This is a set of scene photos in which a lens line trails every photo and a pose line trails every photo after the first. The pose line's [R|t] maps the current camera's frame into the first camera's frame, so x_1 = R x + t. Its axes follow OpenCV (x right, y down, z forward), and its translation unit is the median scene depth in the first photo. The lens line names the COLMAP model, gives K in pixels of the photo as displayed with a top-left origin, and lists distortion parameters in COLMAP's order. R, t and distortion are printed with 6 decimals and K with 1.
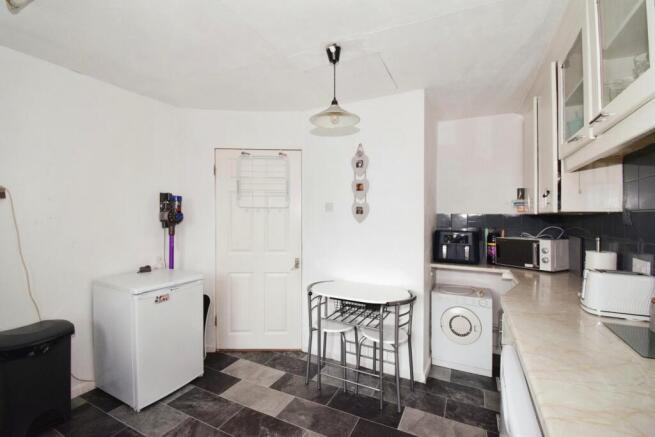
lens RADIAL K [[290.0, 0, 347.1], [0, 290.0, 210.1], [0, 0, 1]] dist [-0.001228, -0.000317]
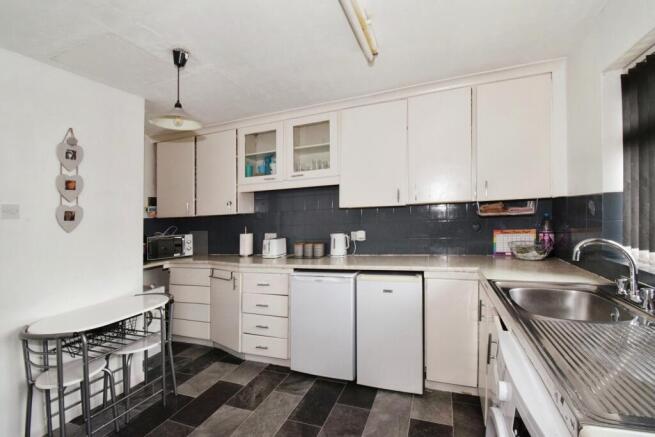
lens RADIAL K [[291.4, 0, 318.1], [0, 291.4, 229.5], [0, 0, 1]] dist [-0.000470, -0.000202]
pose [[-0.033858, -0.056803, 0.997811, -0.777474], [0.024298, 0.998042, 0.057641, 0.008523], [-0.999131, 0.026196, -0.032412, 0.396493]]
